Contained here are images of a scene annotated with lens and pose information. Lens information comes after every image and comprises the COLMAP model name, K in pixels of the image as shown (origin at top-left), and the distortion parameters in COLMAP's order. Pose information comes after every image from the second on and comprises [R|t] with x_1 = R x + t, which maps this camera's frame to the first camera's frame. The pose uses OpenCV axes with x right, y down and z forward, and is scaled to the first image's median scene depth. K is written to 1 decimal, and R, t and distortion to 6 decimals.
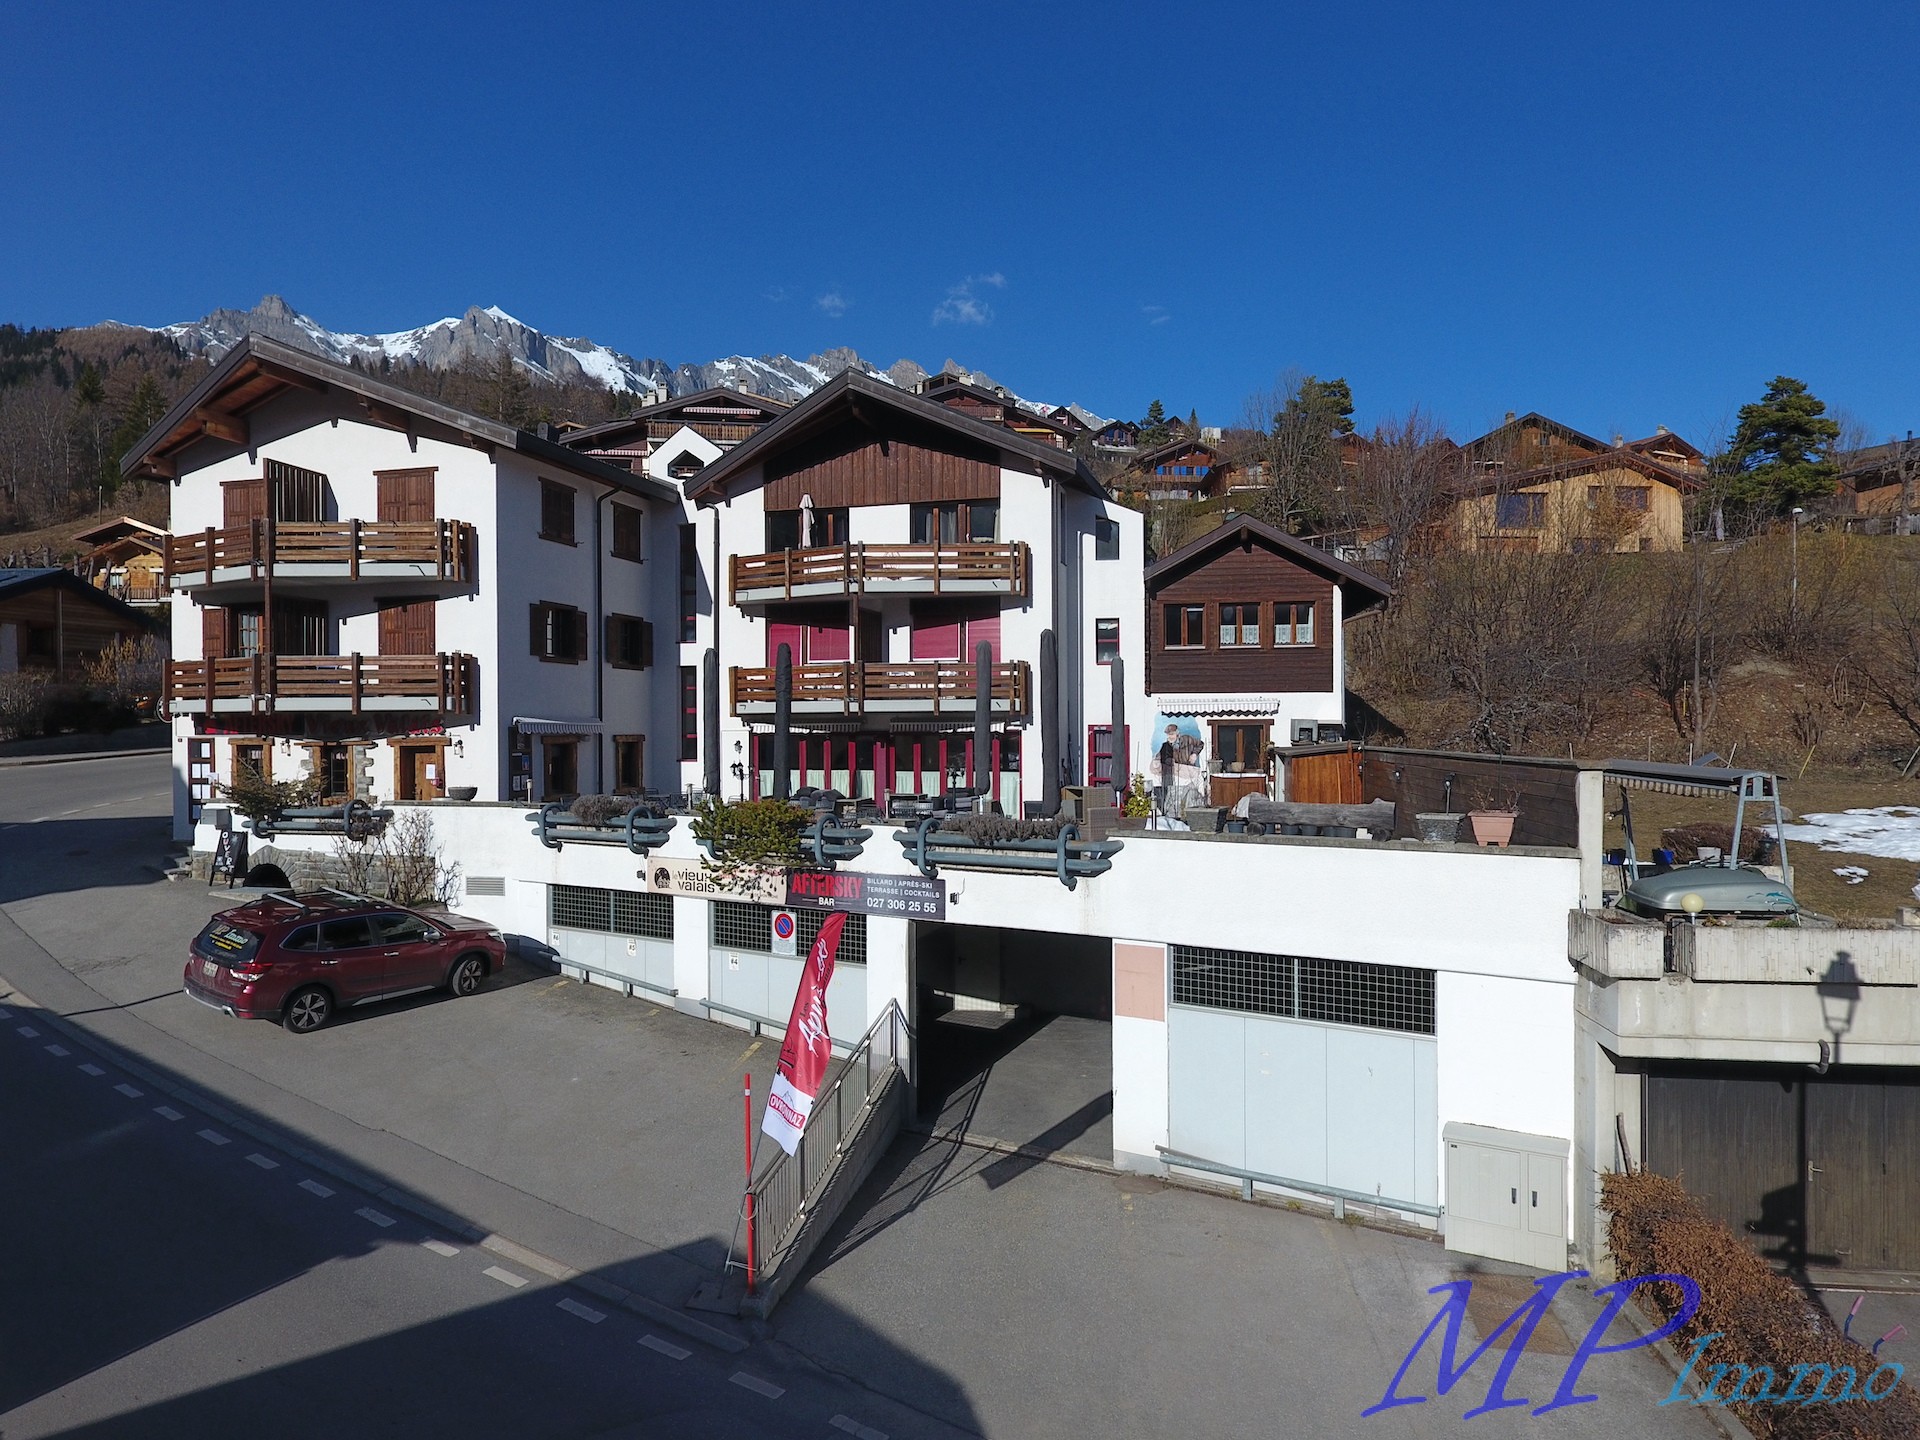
lens RADIAL K [[1124.1, 0, 994.3], [0, 1124.1, 732.3], [0, 0, 1]] dist [-0.000998, -0.000623]
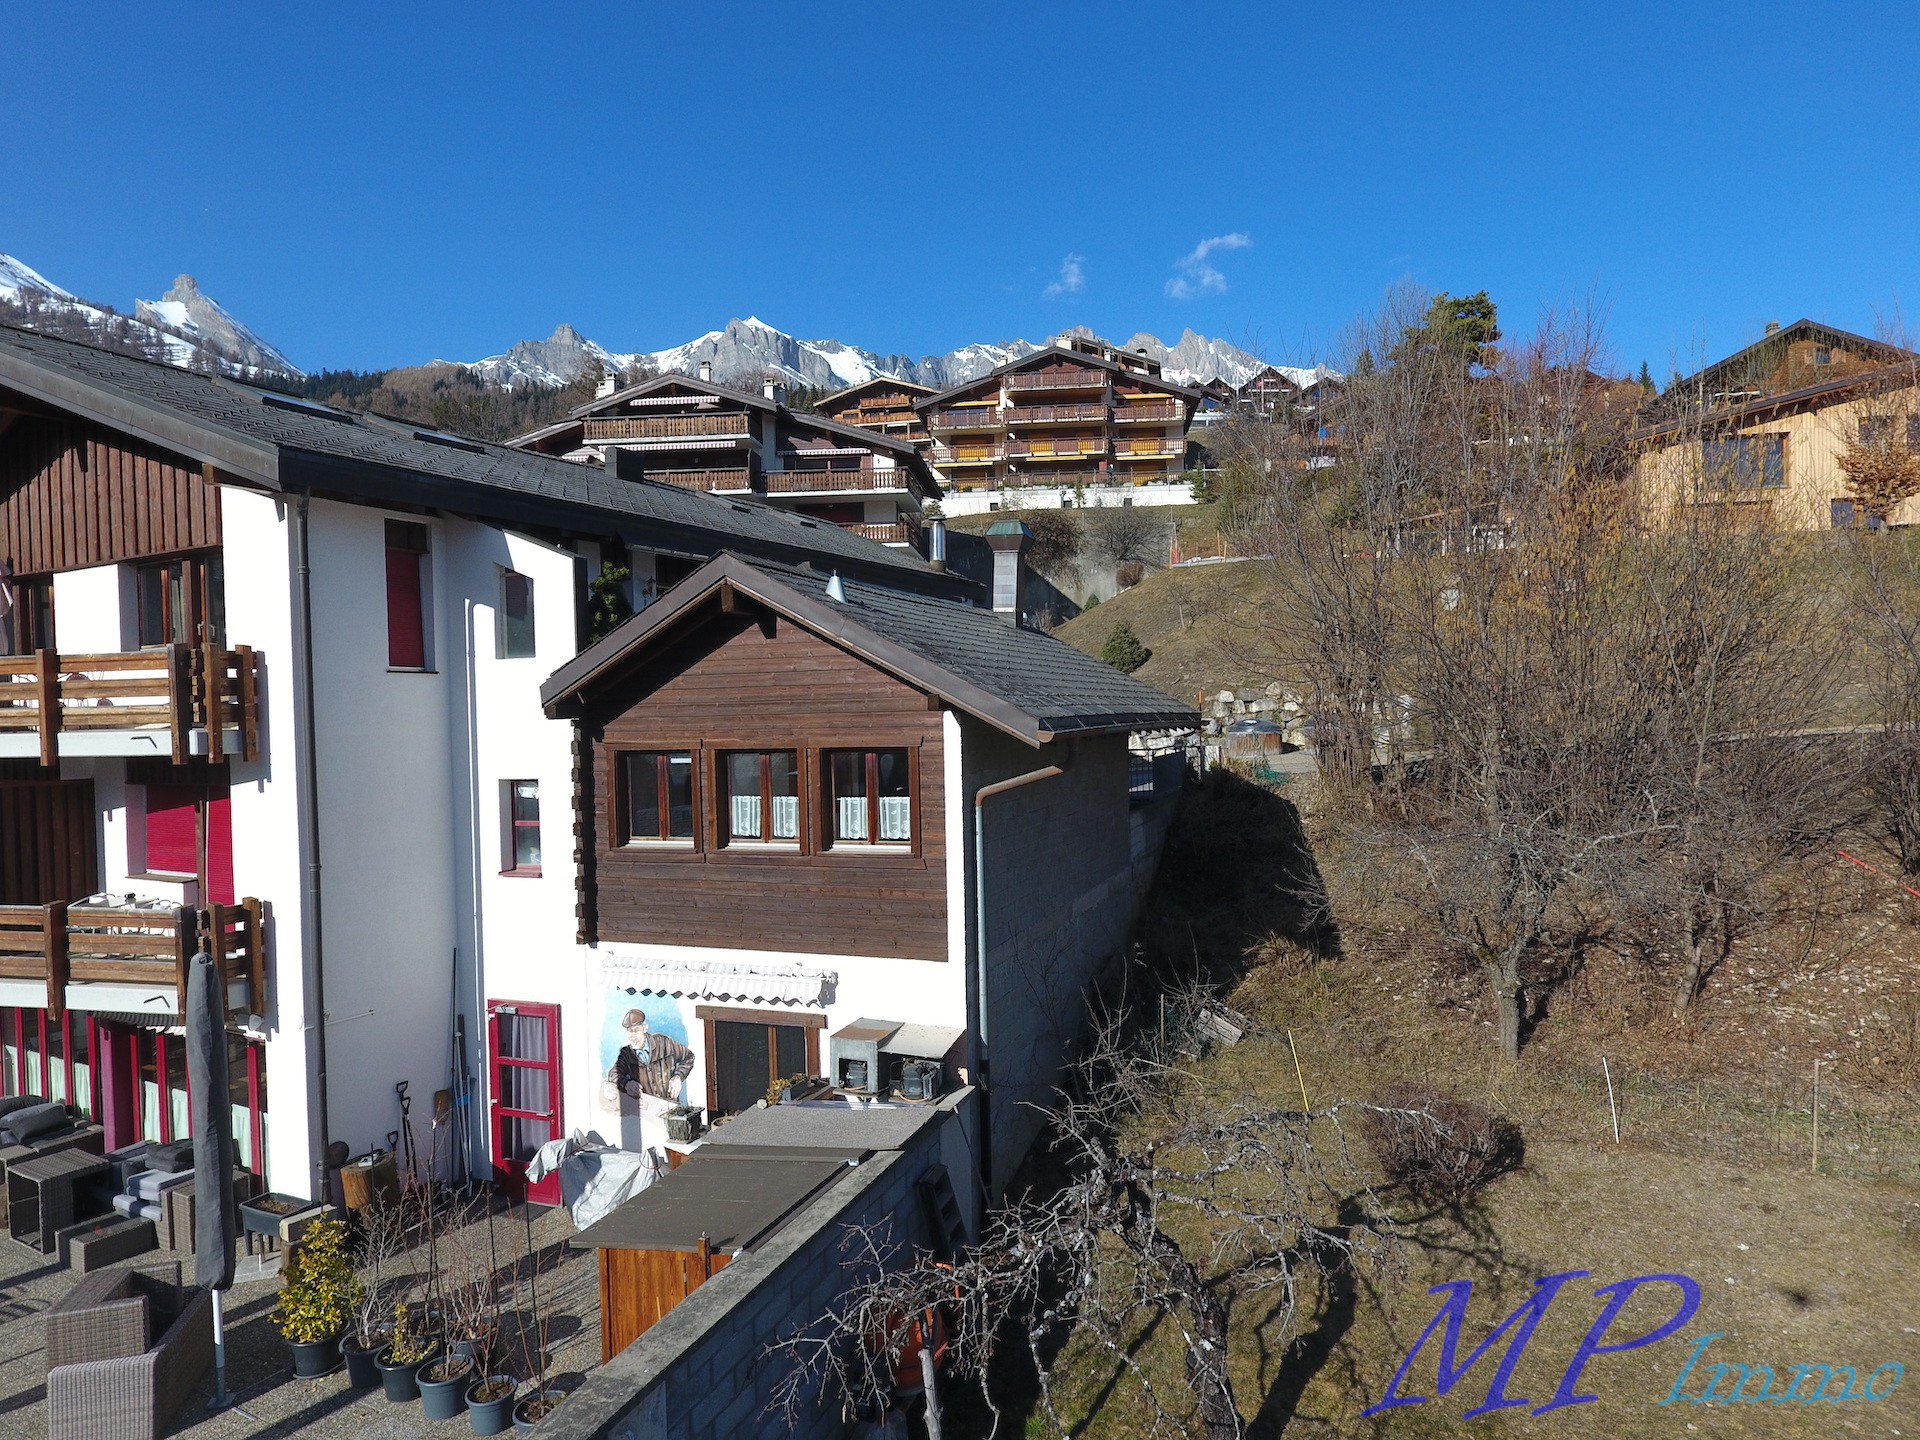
lens RADIAL K [[1124.1, 0, 994.3], [0, 1124.1, 732.3], [0, 0, 1]] dist [-0.000998, -0.000623]
pose [[0.976617, -0.011132, -0.214697, 0.403266], [0.015077, 0.999746, 0.016749, -0.127016], [0.214456, -0.019595, 0.976537, 0.578925]]
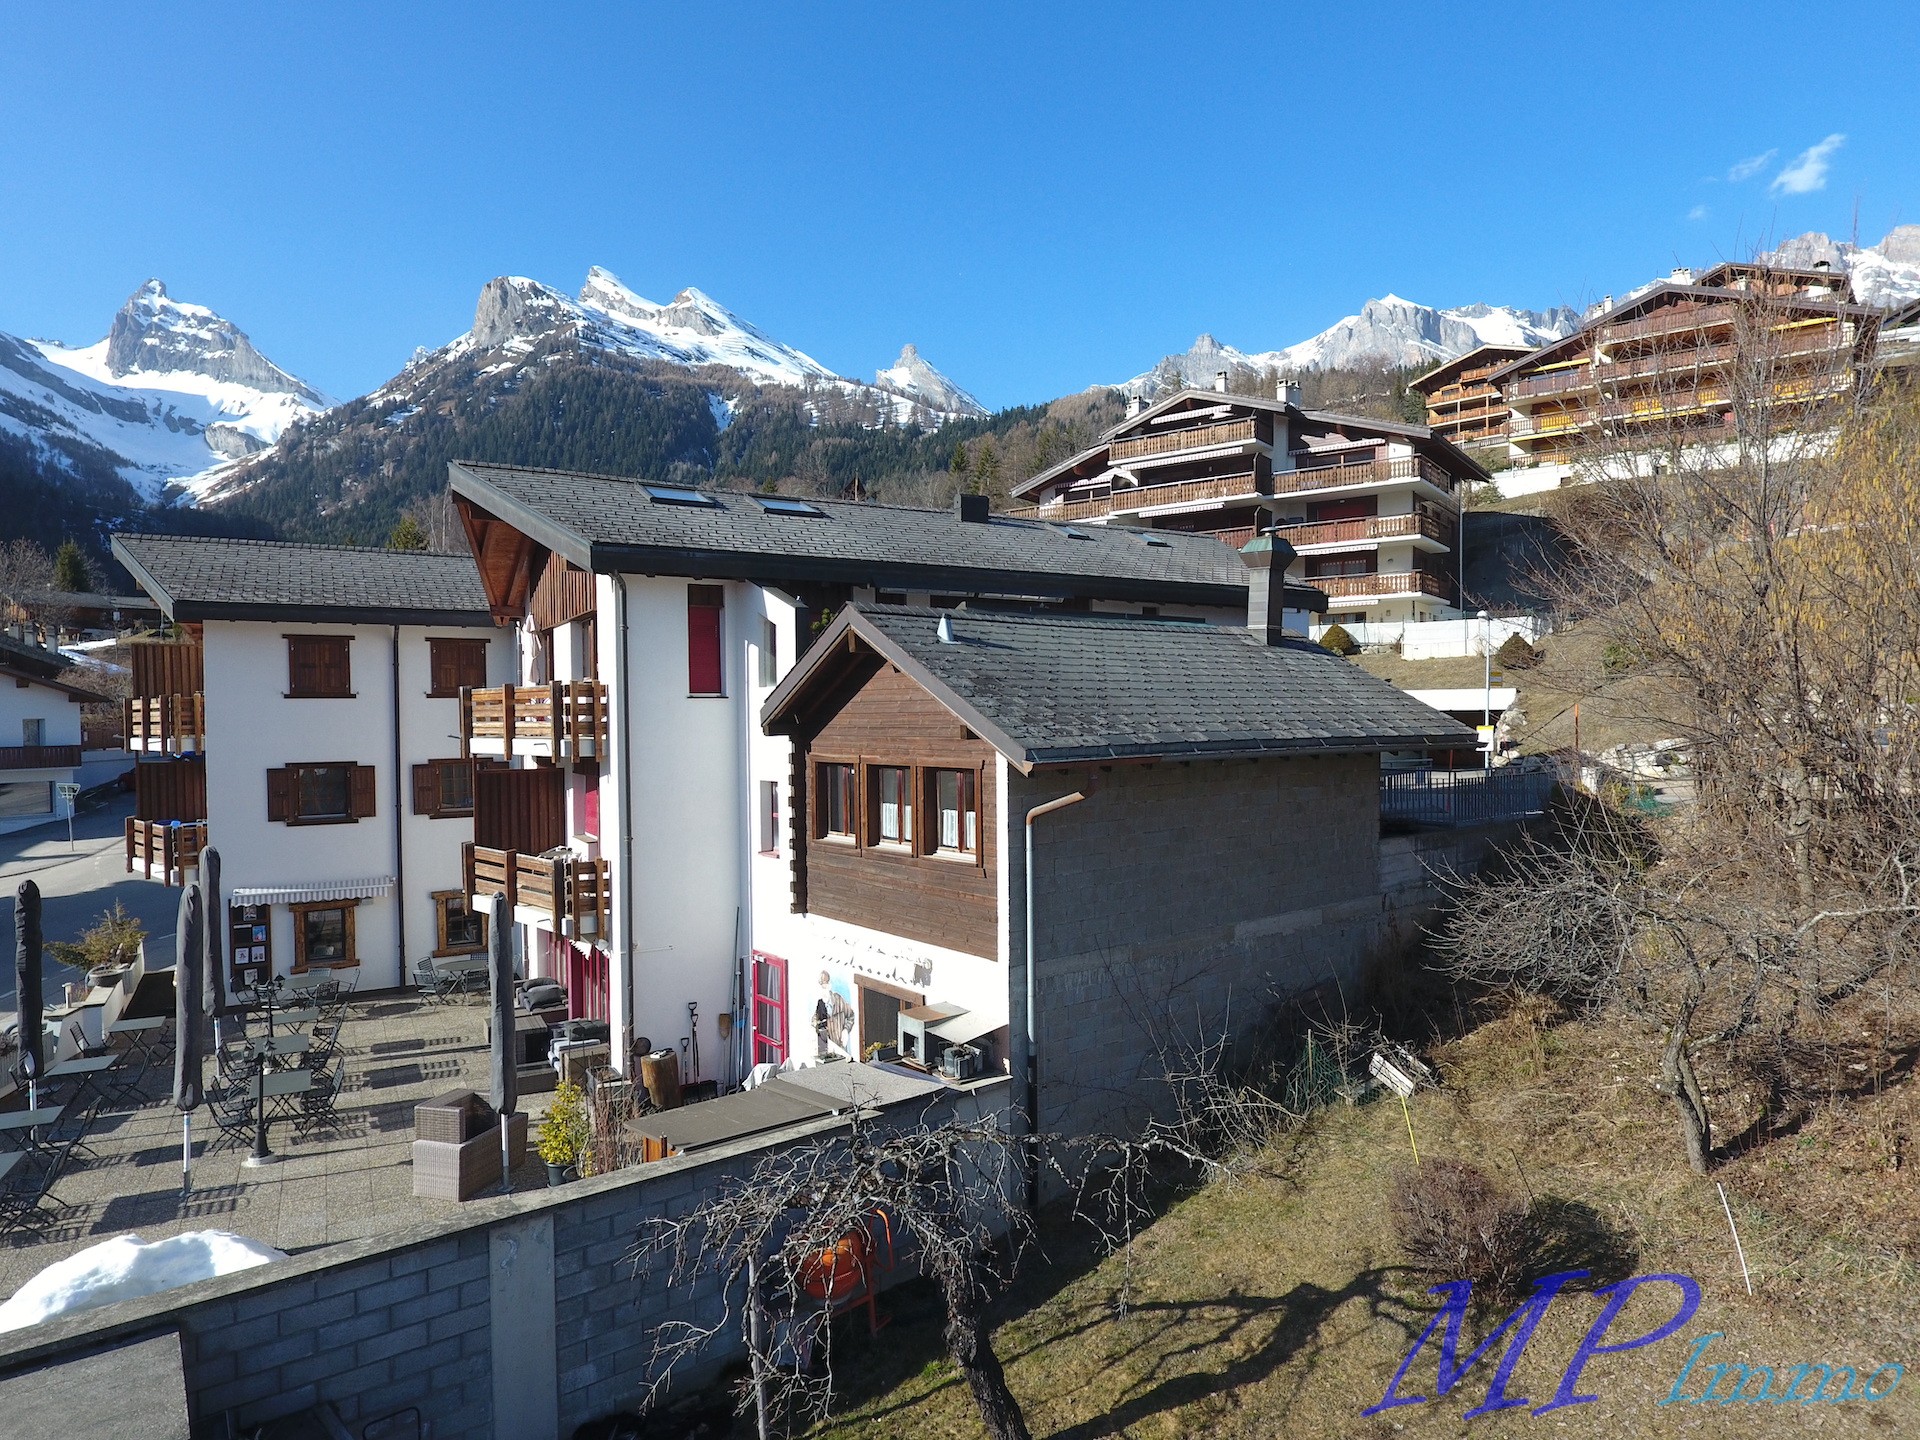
lens RADIAL K [[1124.1, 0, 994.3], [0, 1124.1, 732.3], [0, 0, 1]] dist [-0.000998, -0.000623]
pose [[0.723826, 0.008182, -0.689934, 0.616805], [0.005813, 0.999822, 0.017956, -0.139033], [0.689958, -0.017008, 0.723650, 0.643268]]
